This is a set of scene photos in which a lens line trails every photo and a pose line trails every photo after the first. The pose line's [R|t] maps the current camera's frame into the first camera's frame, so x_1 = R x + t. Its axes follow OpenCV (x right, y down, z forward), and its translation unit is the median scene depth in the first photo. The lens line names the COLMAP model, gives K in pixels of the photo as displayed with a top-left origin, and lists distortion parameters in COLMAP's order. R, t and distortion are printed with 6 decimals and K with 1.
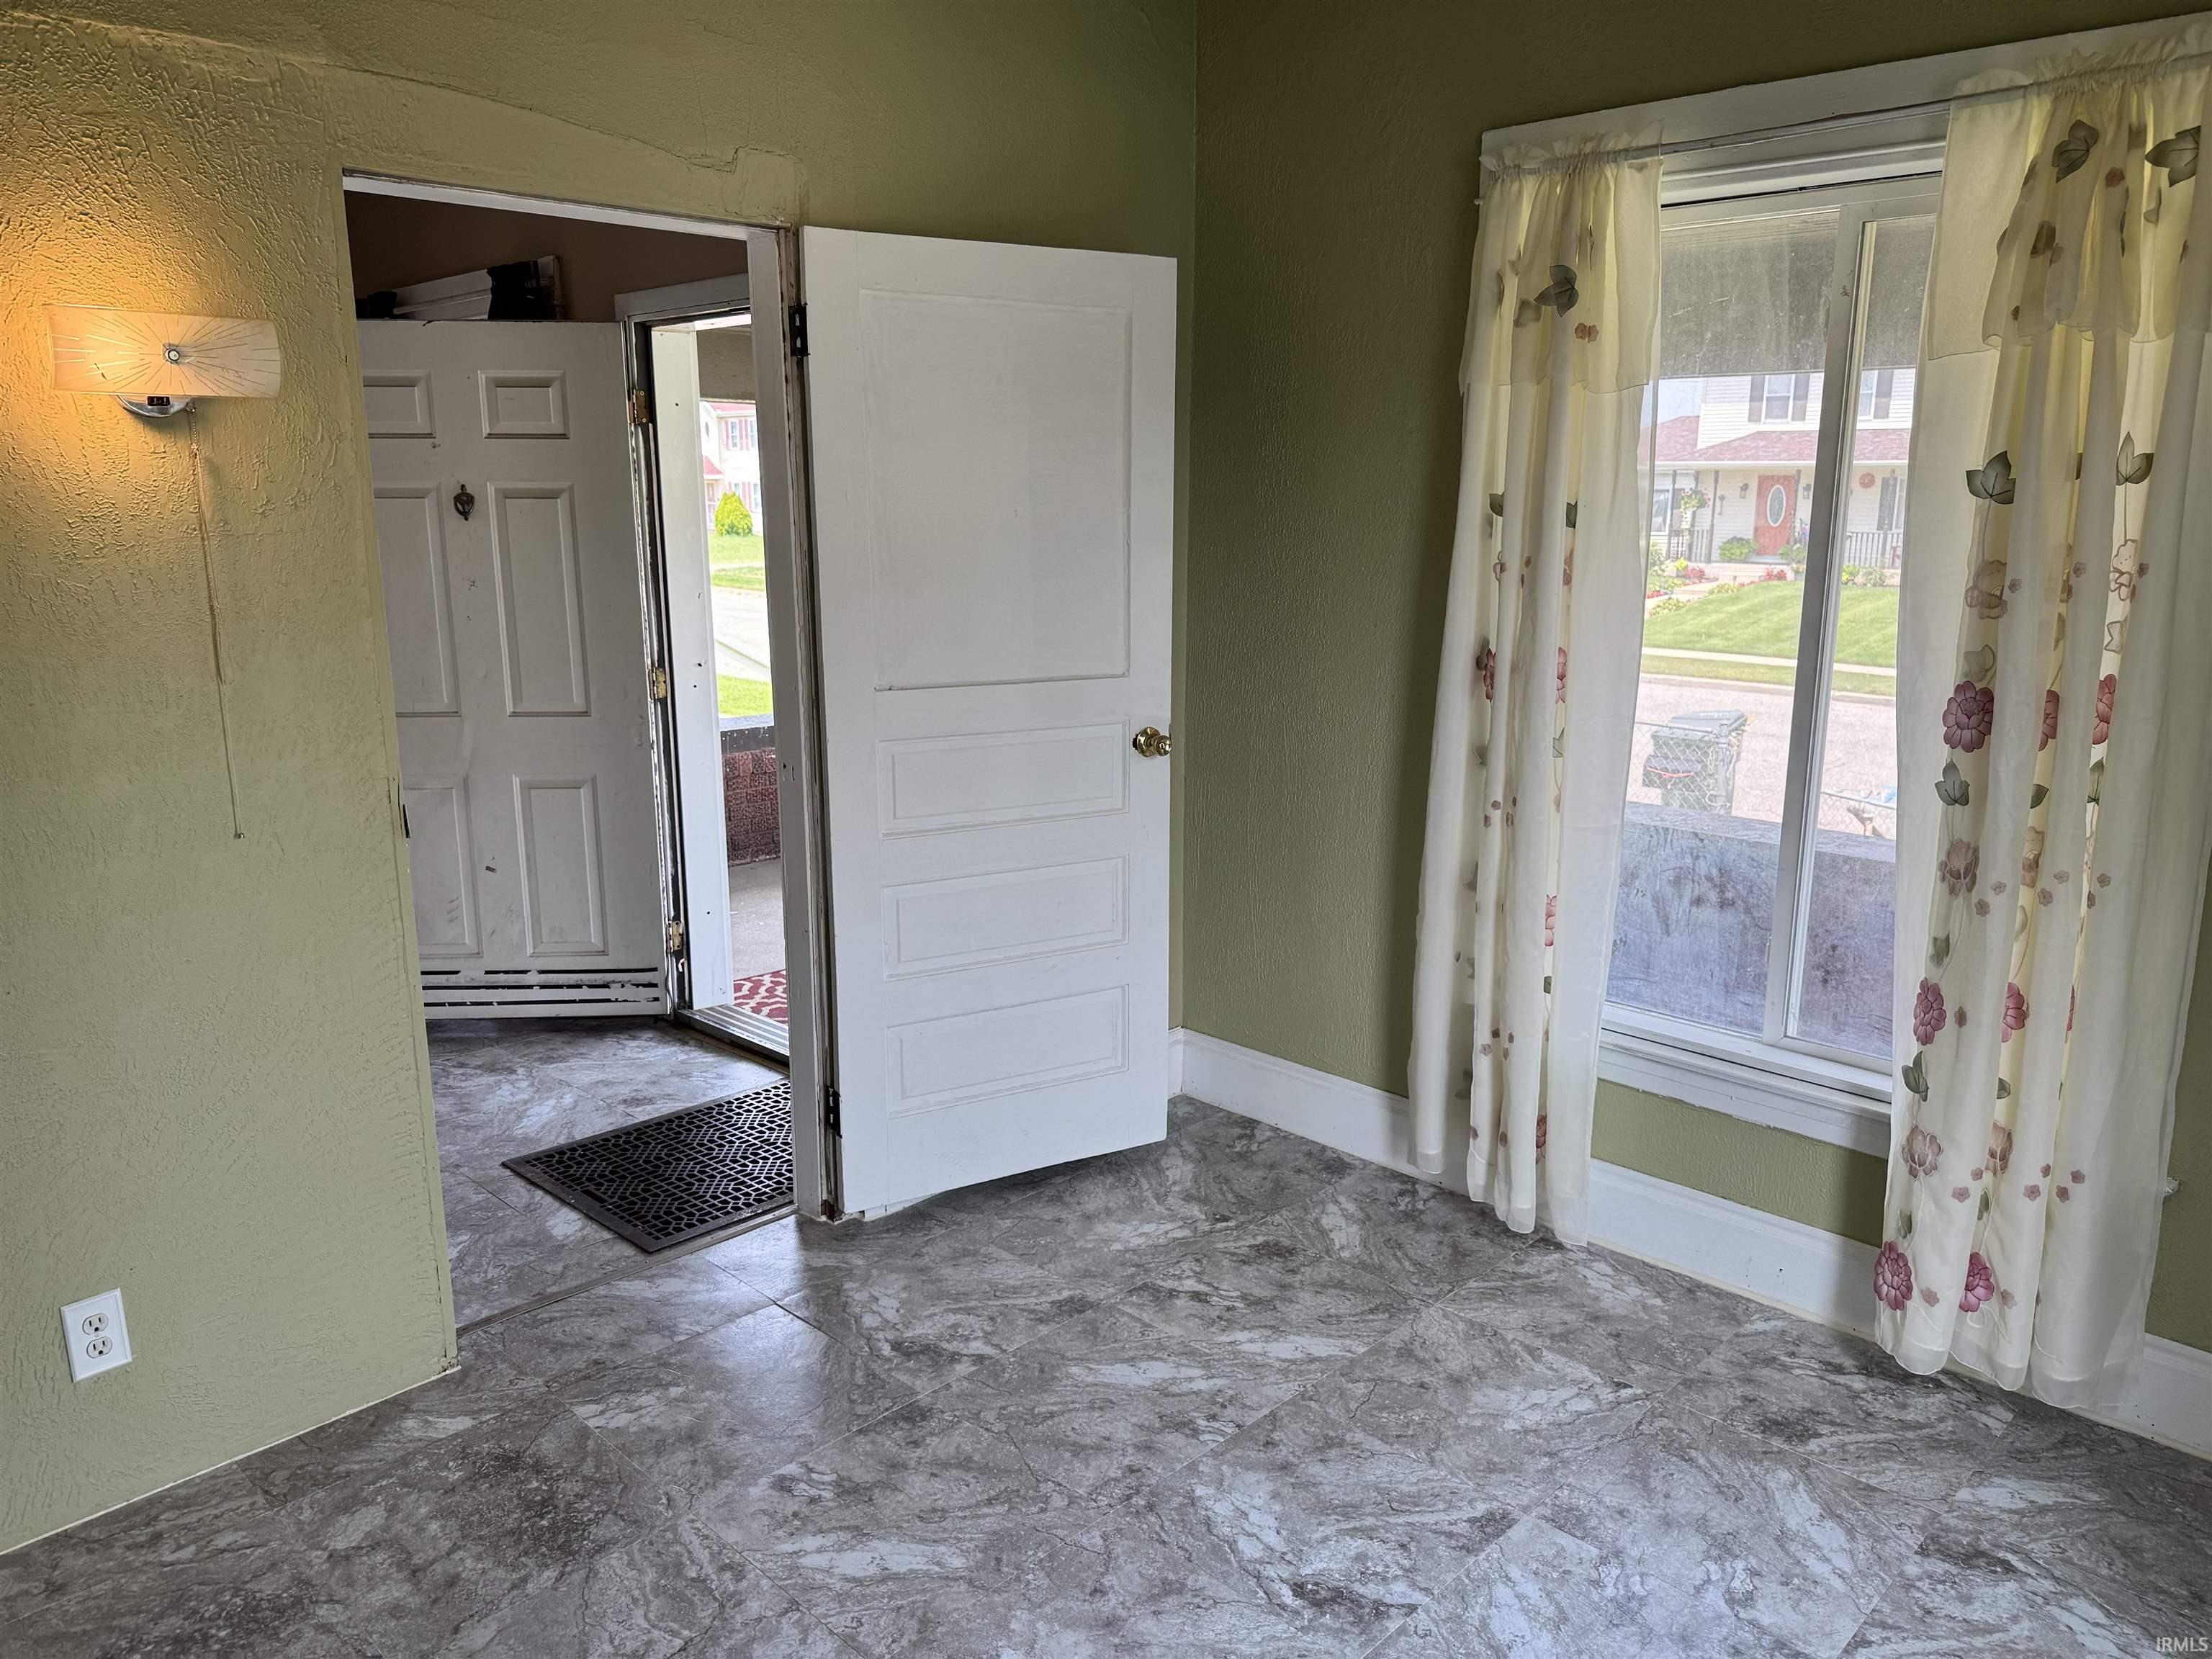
lens RADIAL K [[1563.2, 0, 1108.5], [0, 1563.2, 823.8], [0, 0, 1]] dist [0.057391, -0.068312]
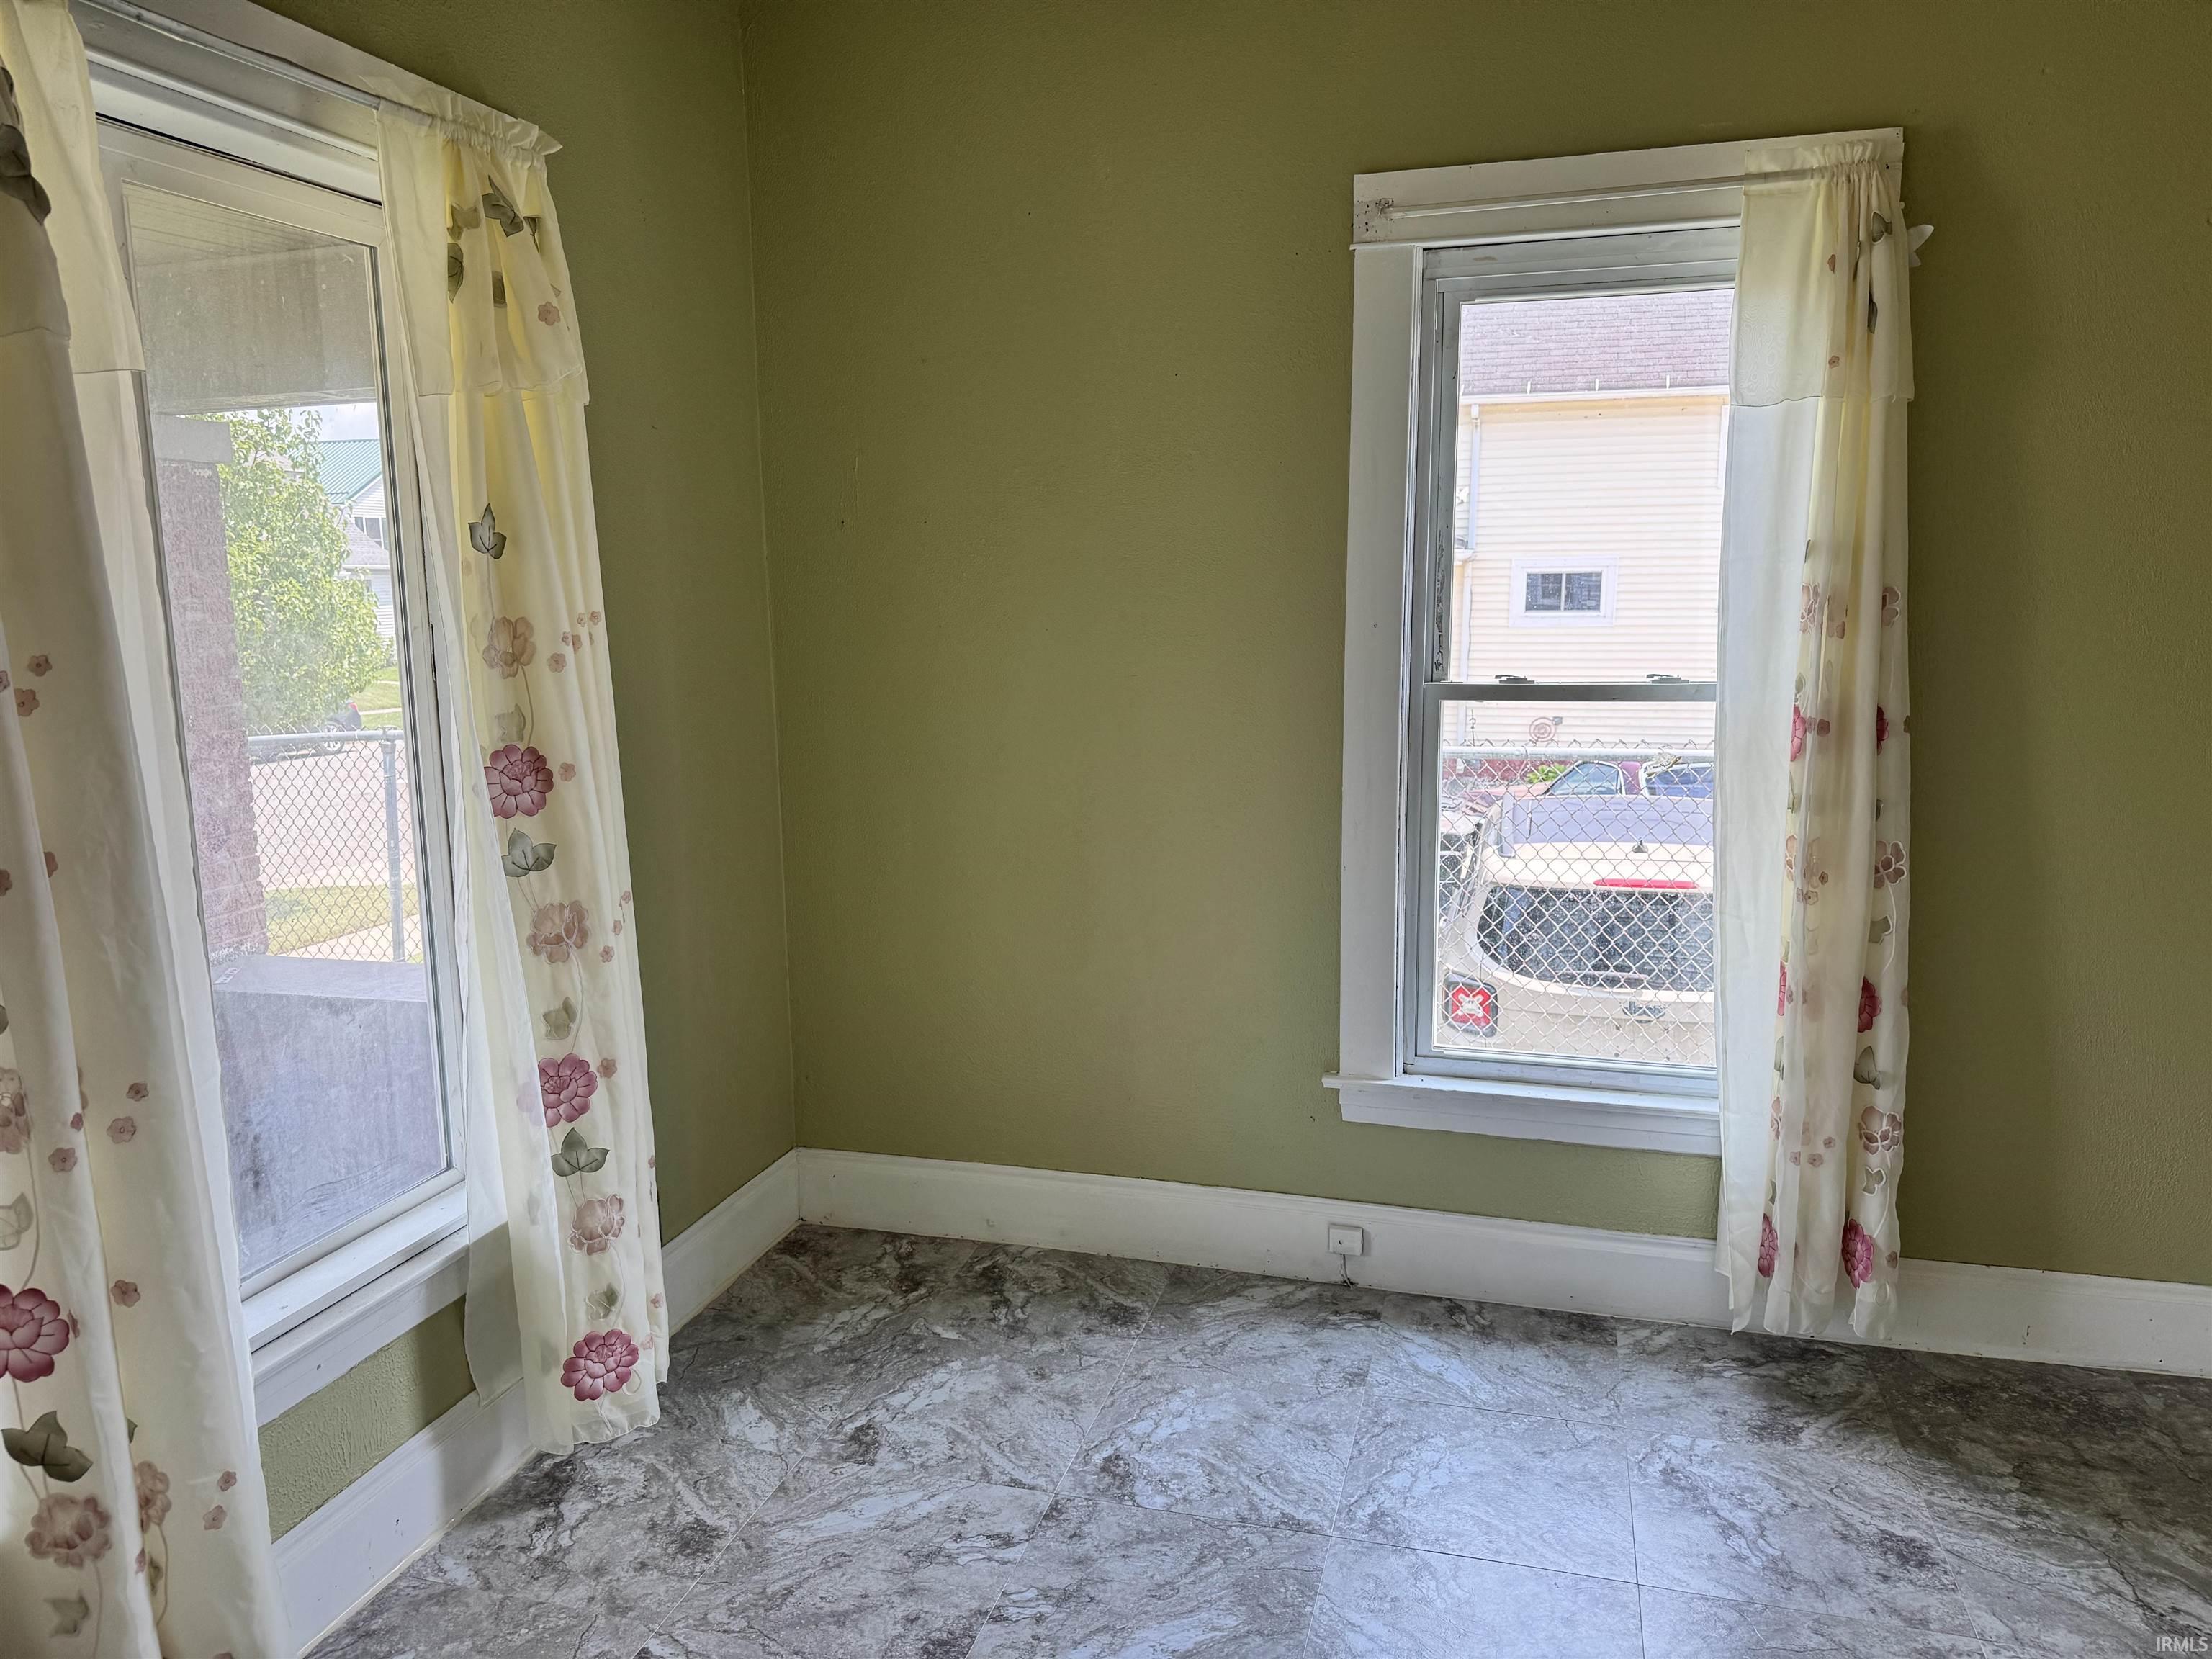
lens RADIAL K [[1563.2, 0, 1109.2], [0, 1563.2, 837.8], [0, 0, 1]] dist [0.057391, -0.068312]
pose [[-0.473156, -0.147383, 0.868563, -0.450554], [0.191802, 0.945024, 0.264843, -0.216494], [-0.859846, 0.291904, -0.418876, 1.091931]]
